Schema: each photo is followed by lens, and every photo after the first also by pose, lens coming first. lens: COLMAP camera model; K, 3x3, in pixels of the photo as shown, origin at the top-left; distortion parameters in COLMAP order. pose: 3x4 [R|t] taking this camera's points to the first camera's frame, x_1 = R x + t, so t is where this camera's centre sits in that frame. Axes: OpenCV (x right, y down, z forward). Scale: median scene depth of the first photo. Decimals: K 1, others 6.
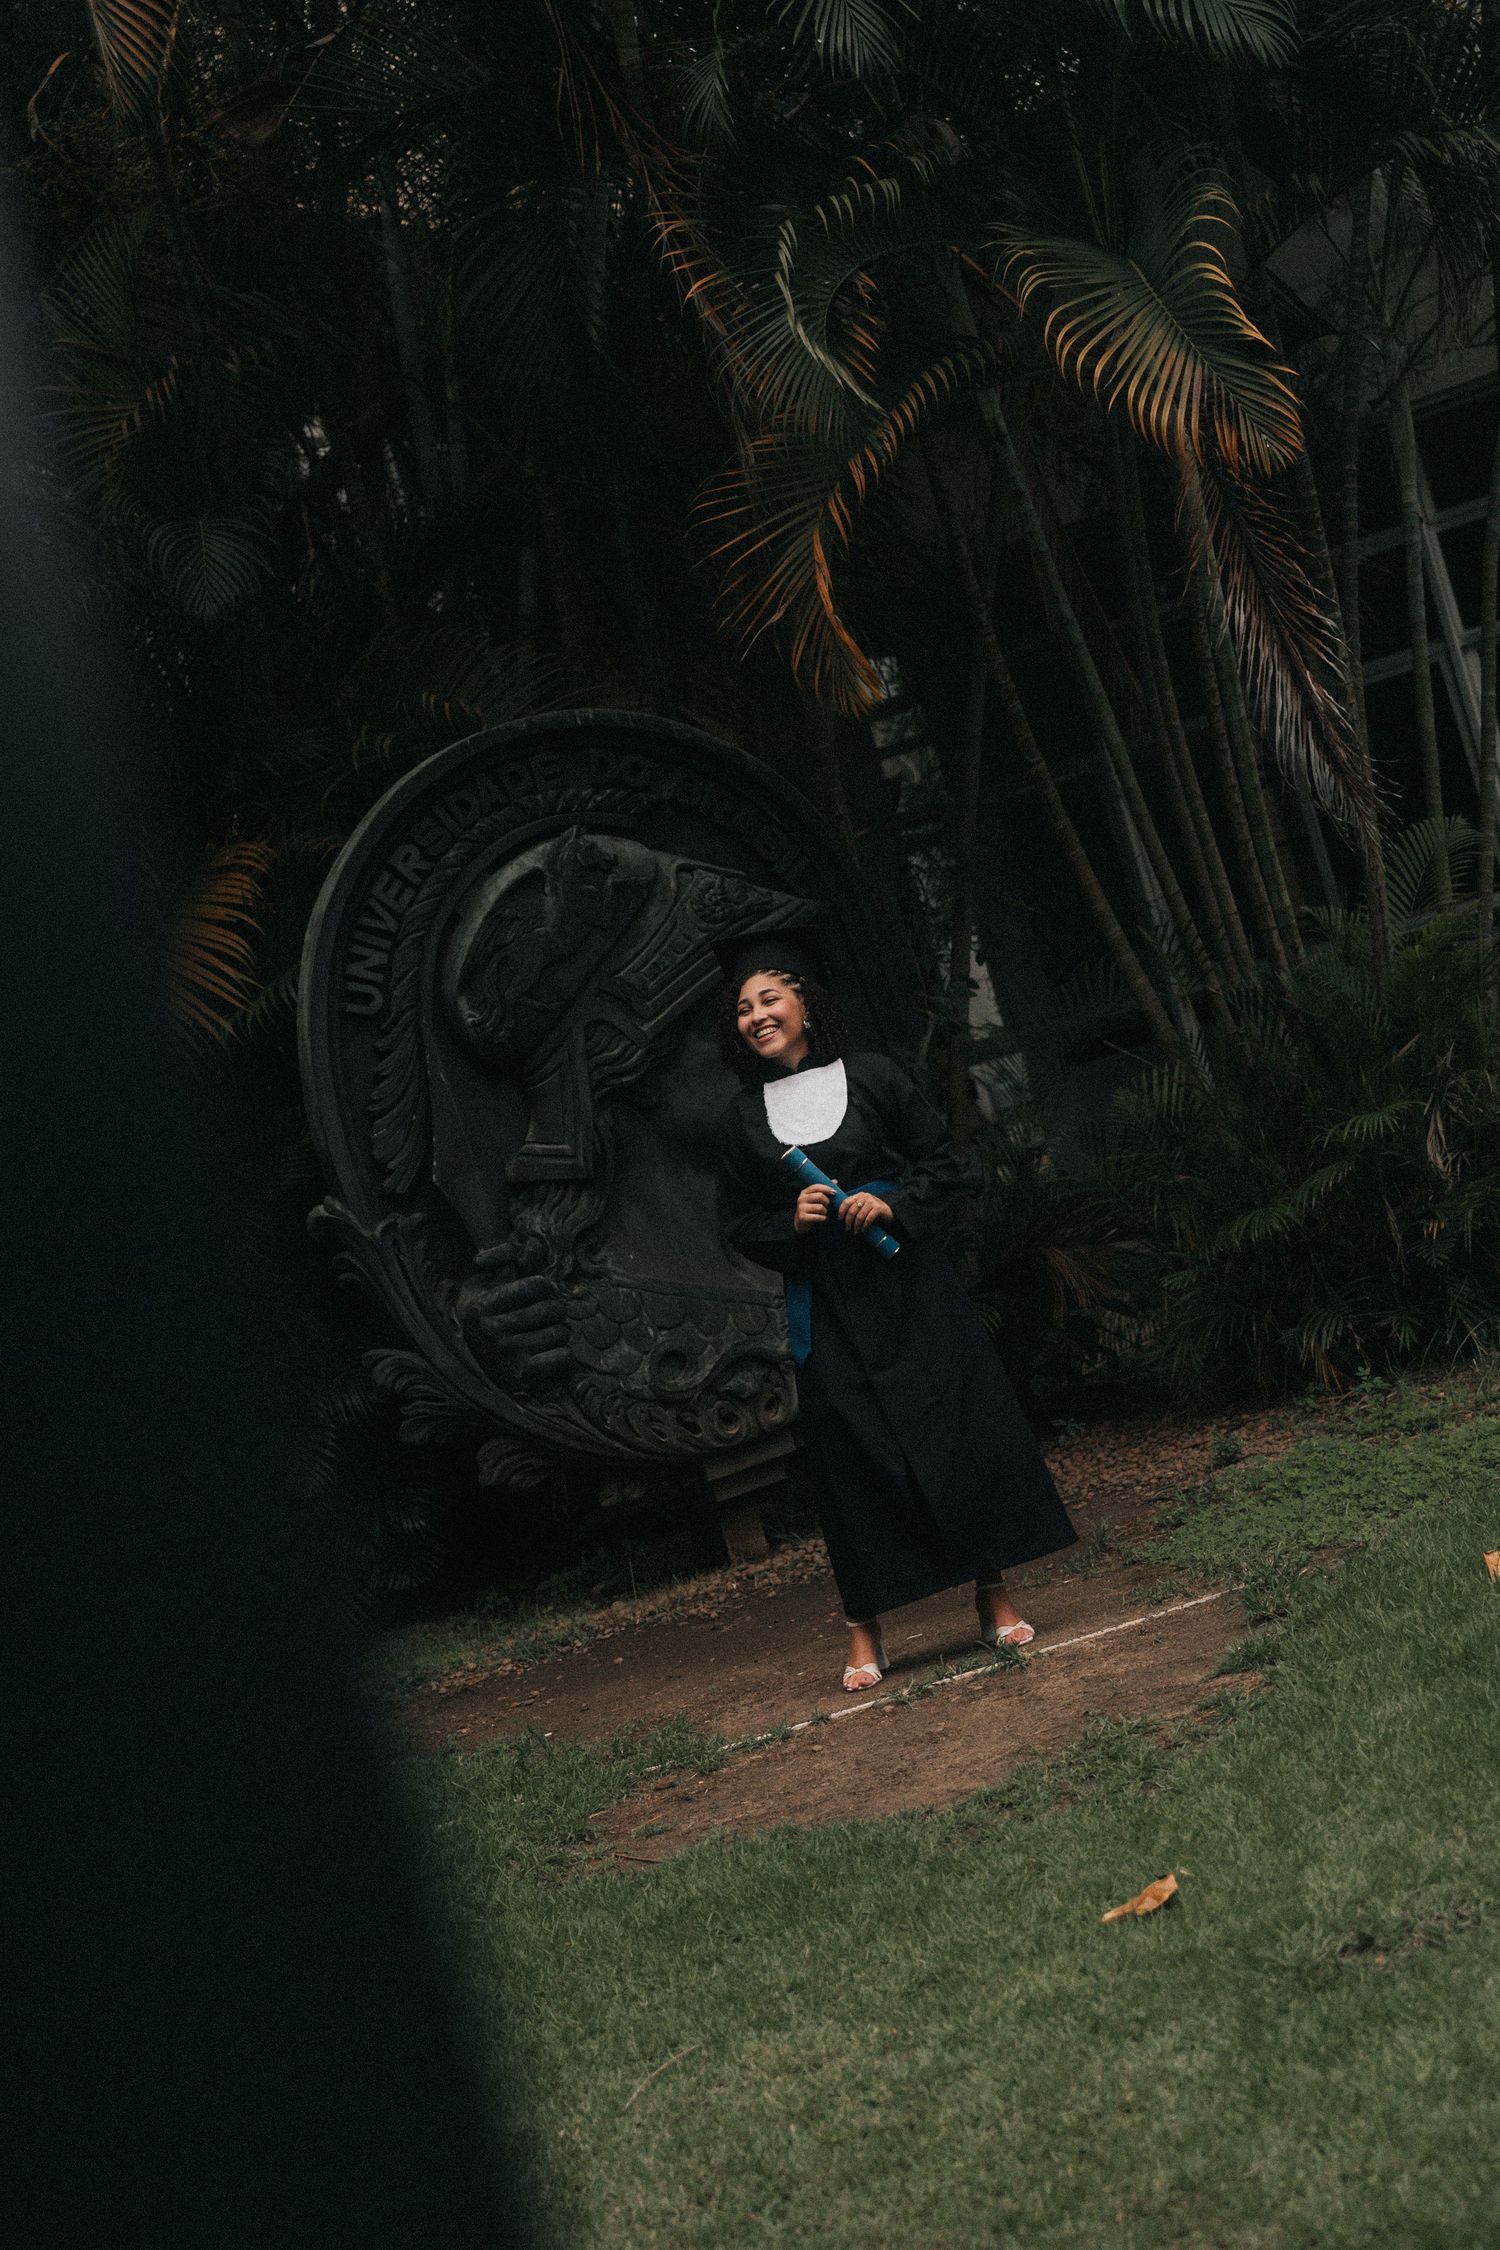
lens RADIAL K [[3302.8, 0, 750.0], [0, 3302.8, 1125.0], [0, 0, 1]] dist [0.013418, 0.002181]
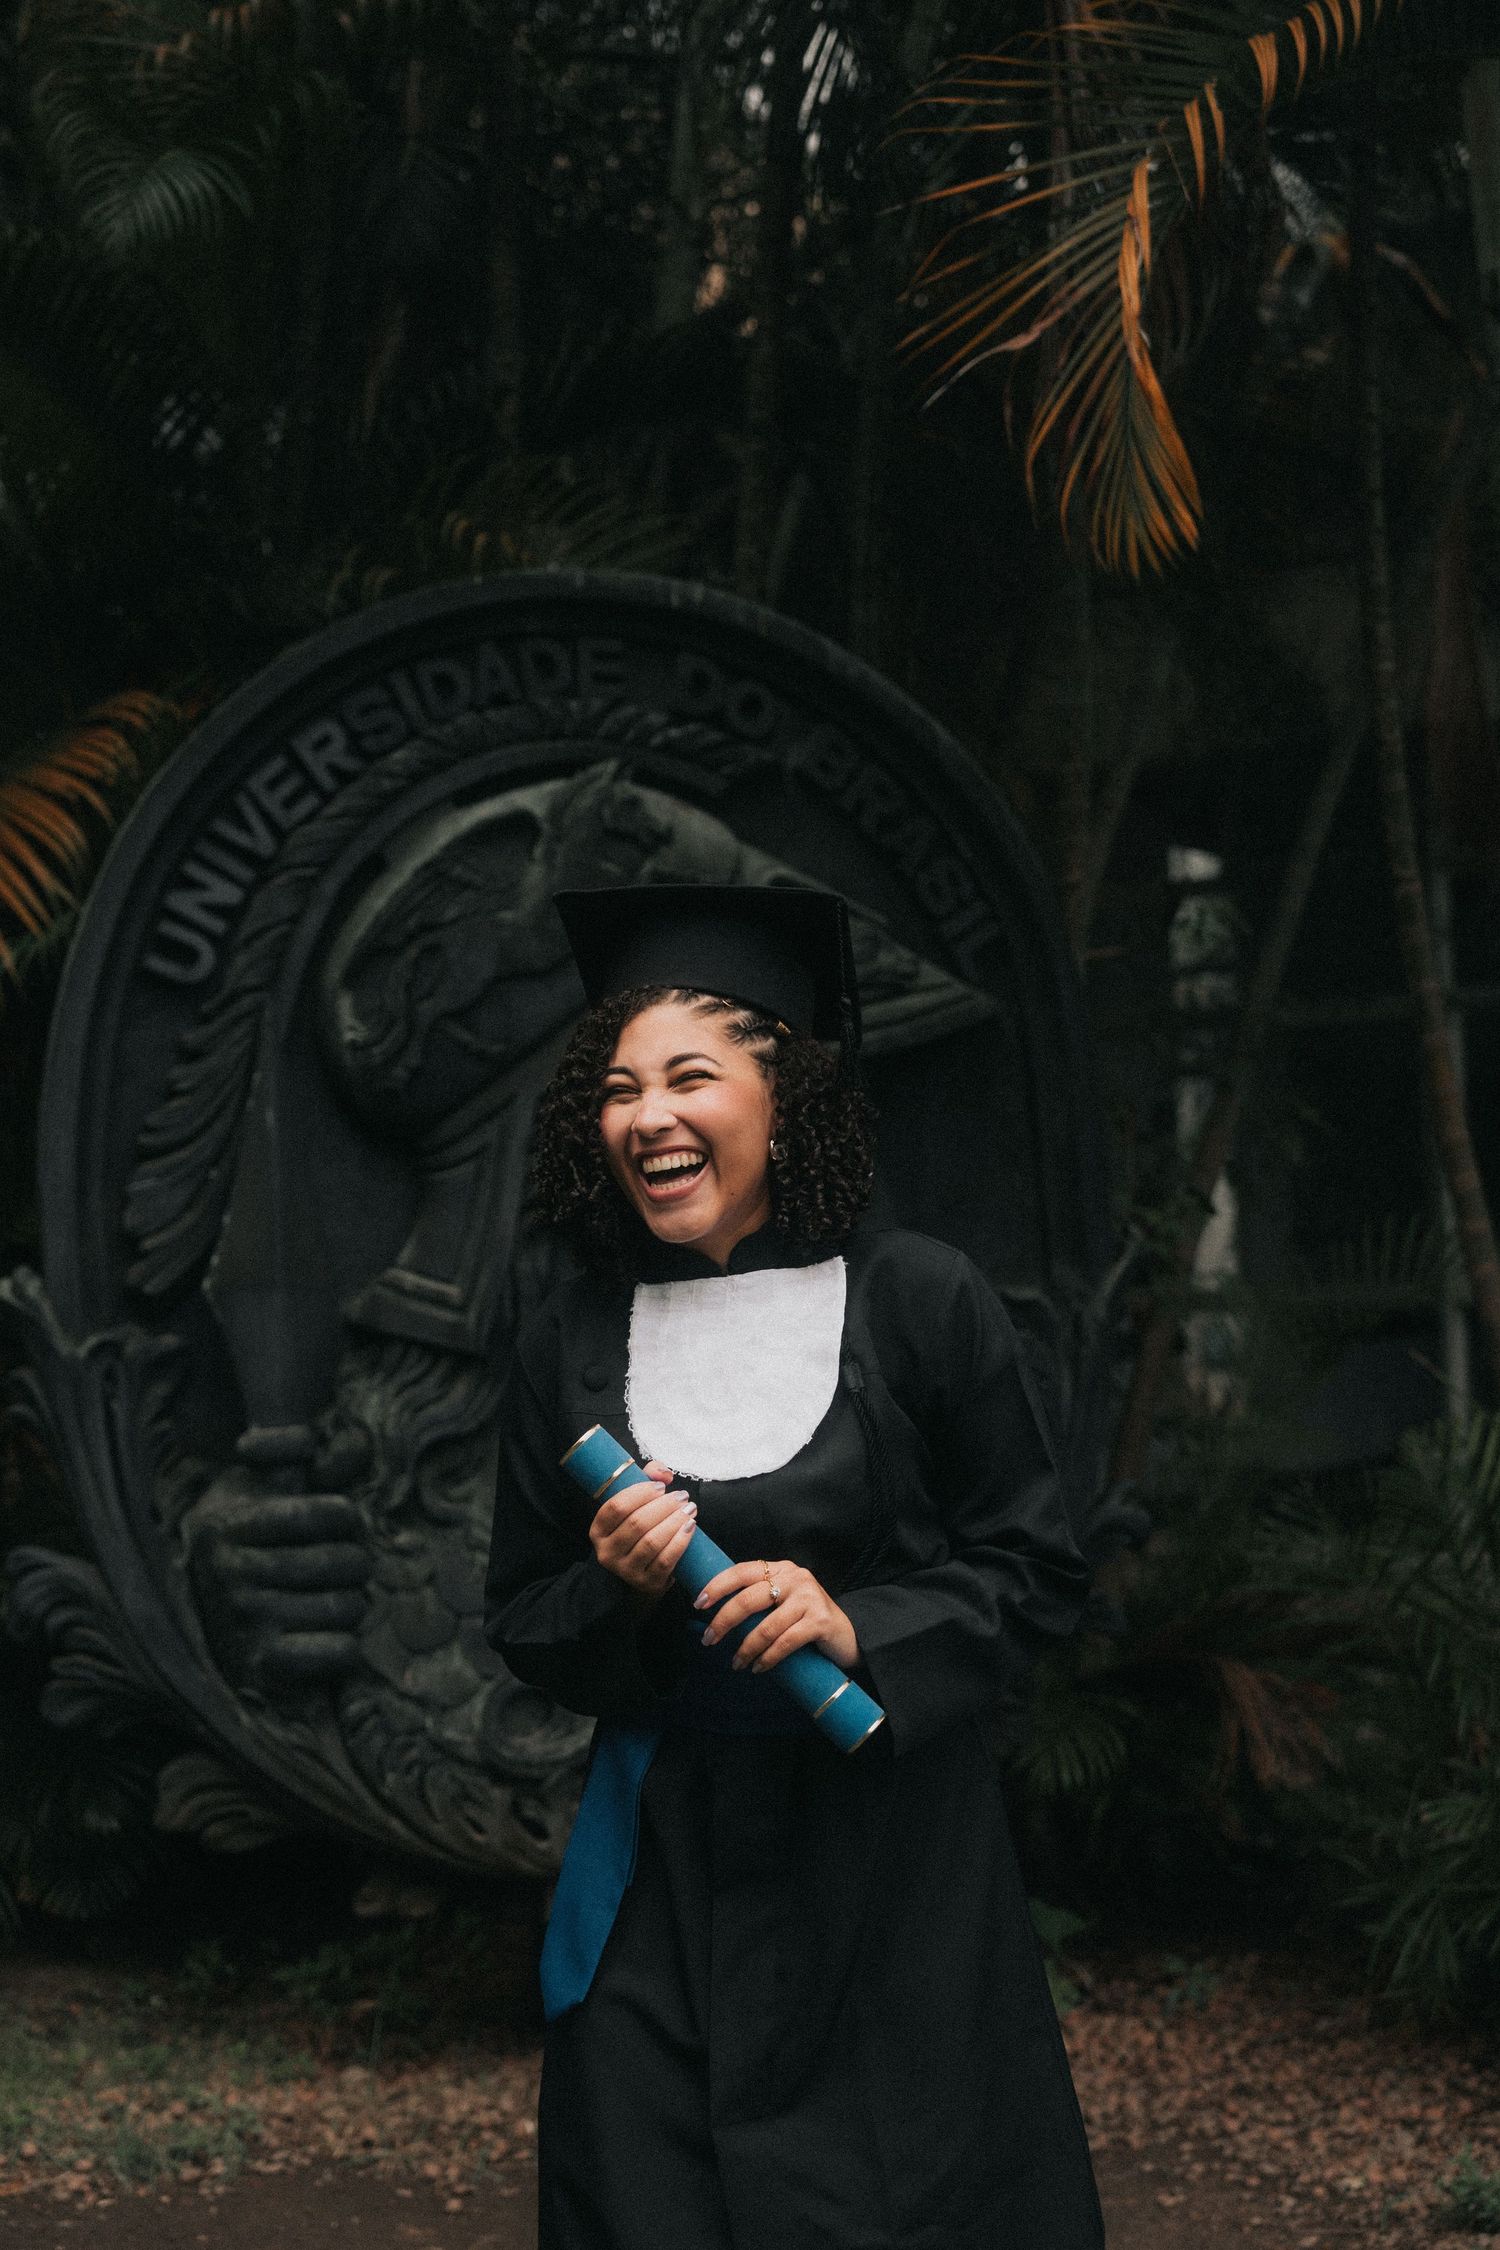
lens RADIAL K [[2293.7, 0, 750.0], [0, 2293.7, 1125.0], [0, 0, 1]] dist [0.007295, 0.014747]
pose [[0.959629, 0.252364, -0.124197, 0.036582], [-0.258203, 0.965522, -0.033148, -0.021479], [0.111550, 0.063878, 0.991704, 0.609540]]
